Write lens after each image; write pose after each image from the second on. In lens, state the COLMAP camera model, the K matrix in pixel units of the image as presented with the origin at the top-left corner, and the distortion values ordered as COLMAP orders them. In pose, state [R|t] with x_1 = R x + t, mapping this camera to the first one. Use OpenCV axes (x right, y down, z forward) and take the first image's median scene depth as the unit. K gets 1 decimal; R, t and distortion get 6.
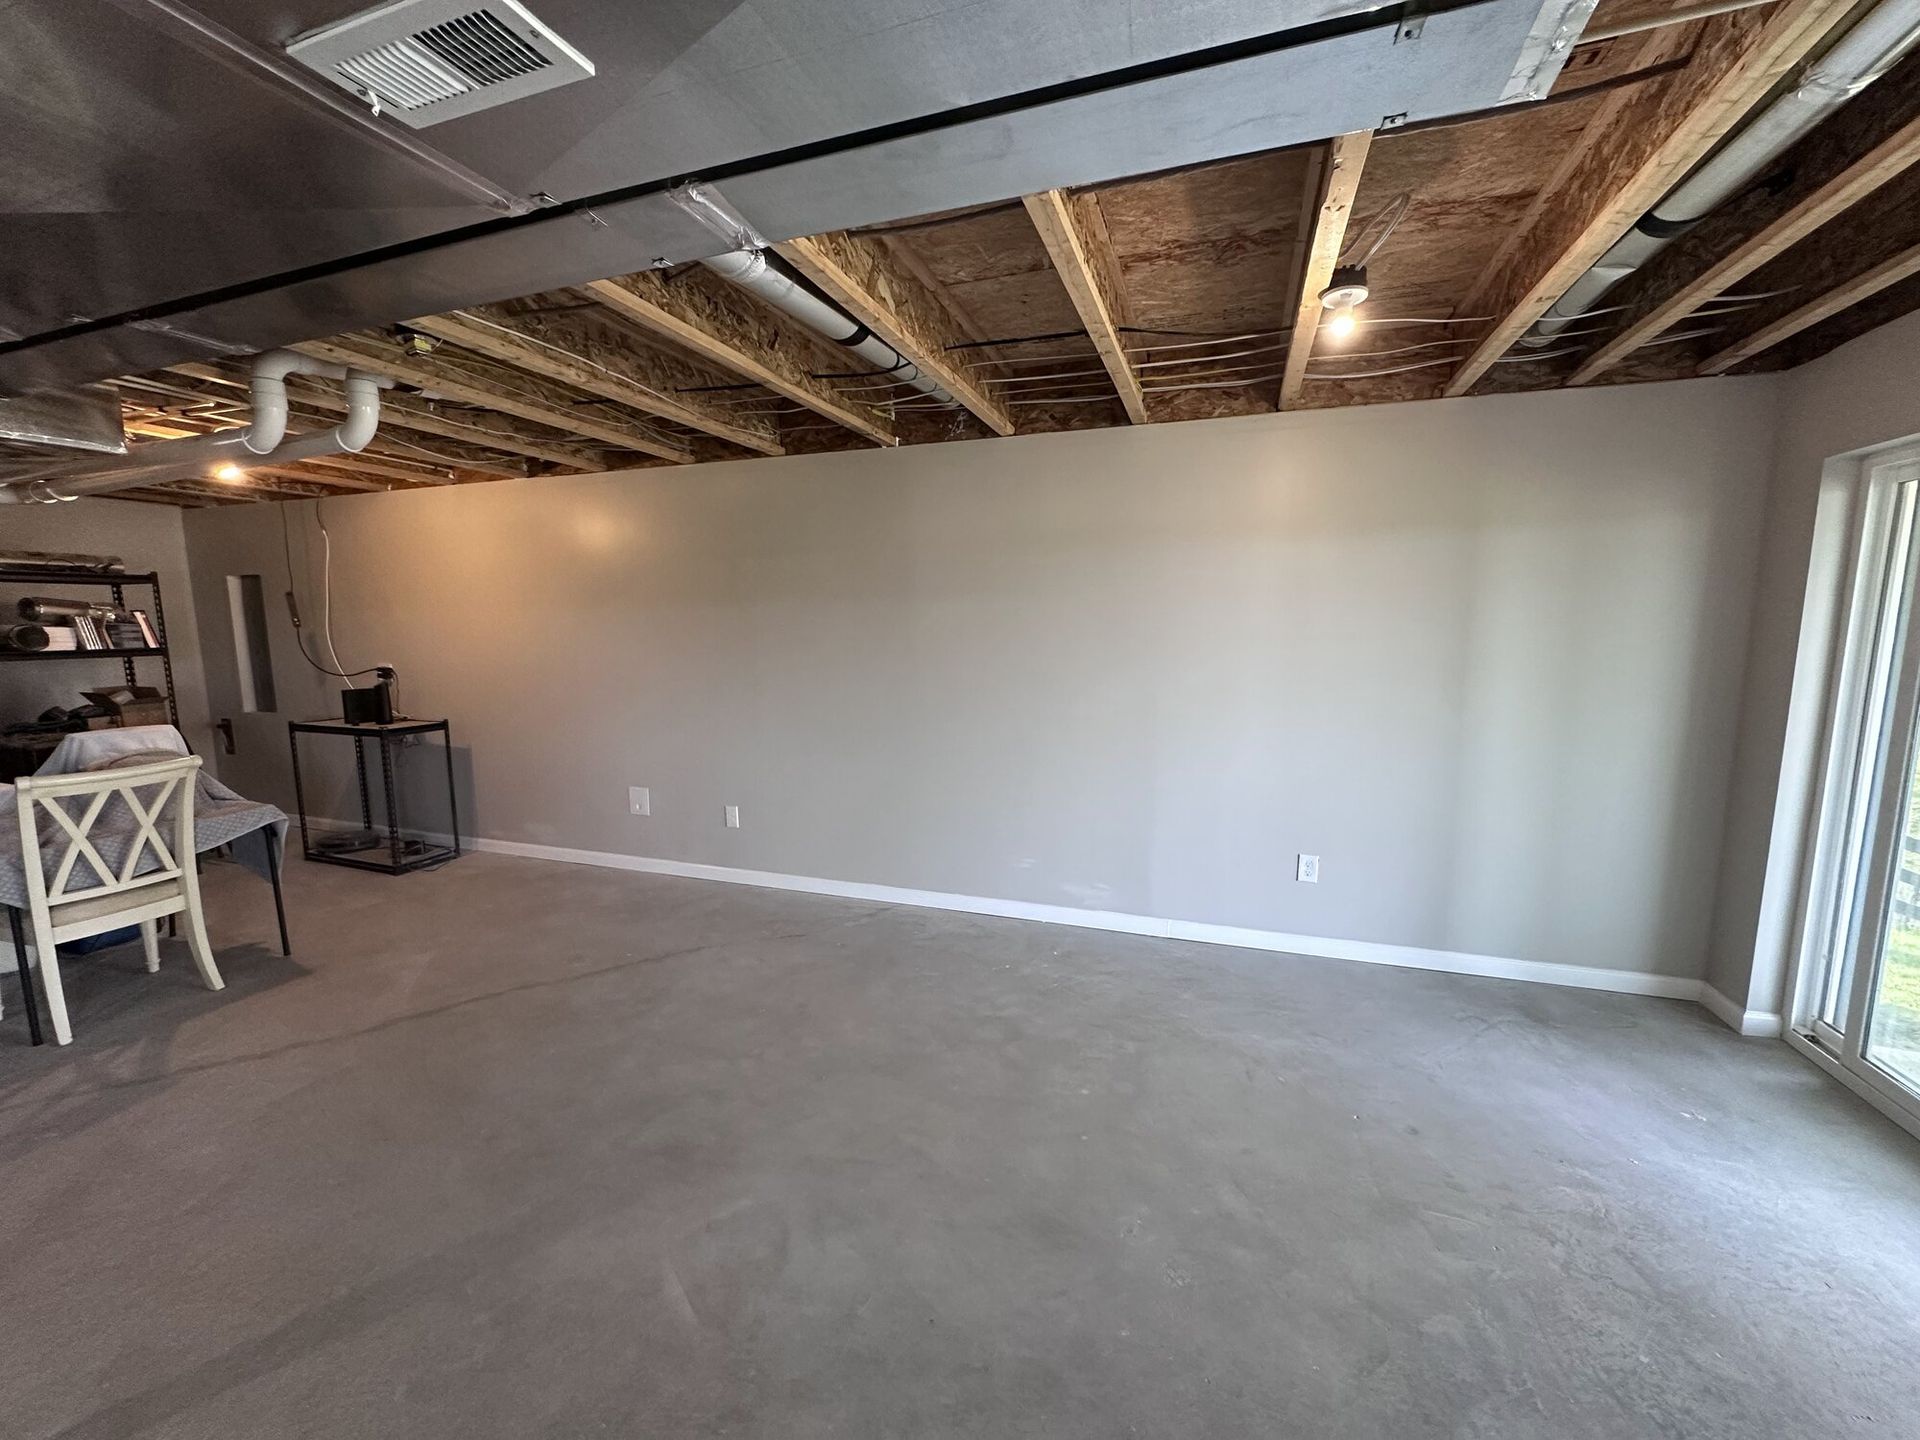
lens RADIAL K [[762.1, 0, 947.7], [0, 762.1, 720.1], [0, 0, 1]] dist [-0.005847, 0.000941]
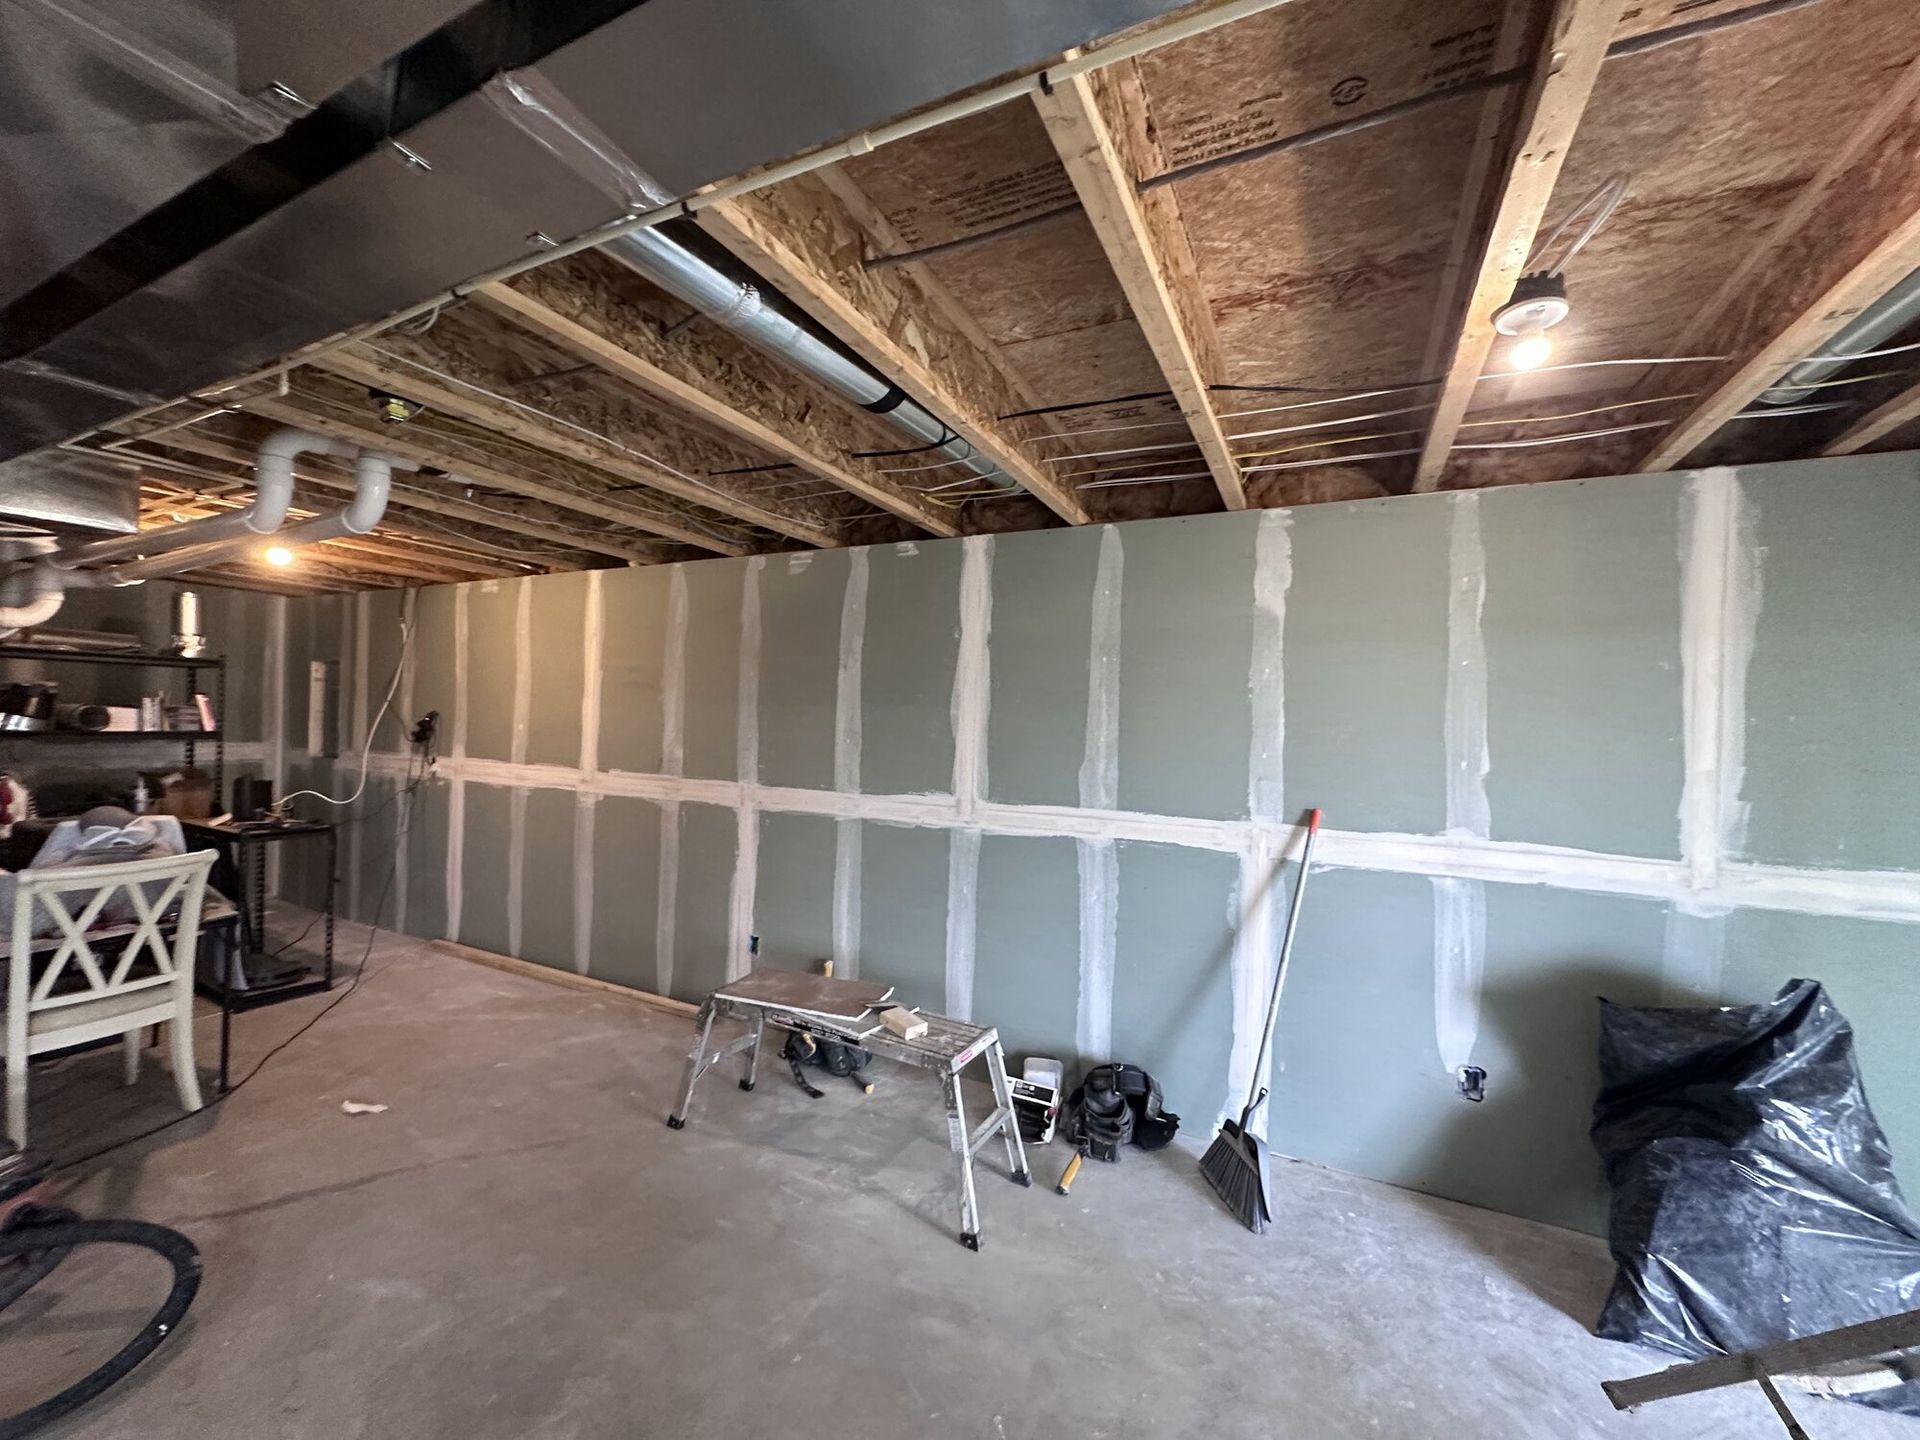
lens RADIAL K [[762.1, 0, 972.6], [0, 762.1, 716.8], [0, 0, 1]] dist [-0.005847, 0.000941]
pose [[0.995382, 0.030761, -0.090929, 0.054579], [-0.043047, 0.989718, -0.136404, -0.047425], [0.085798, 0.139689, 0.986471, 0.217457]]
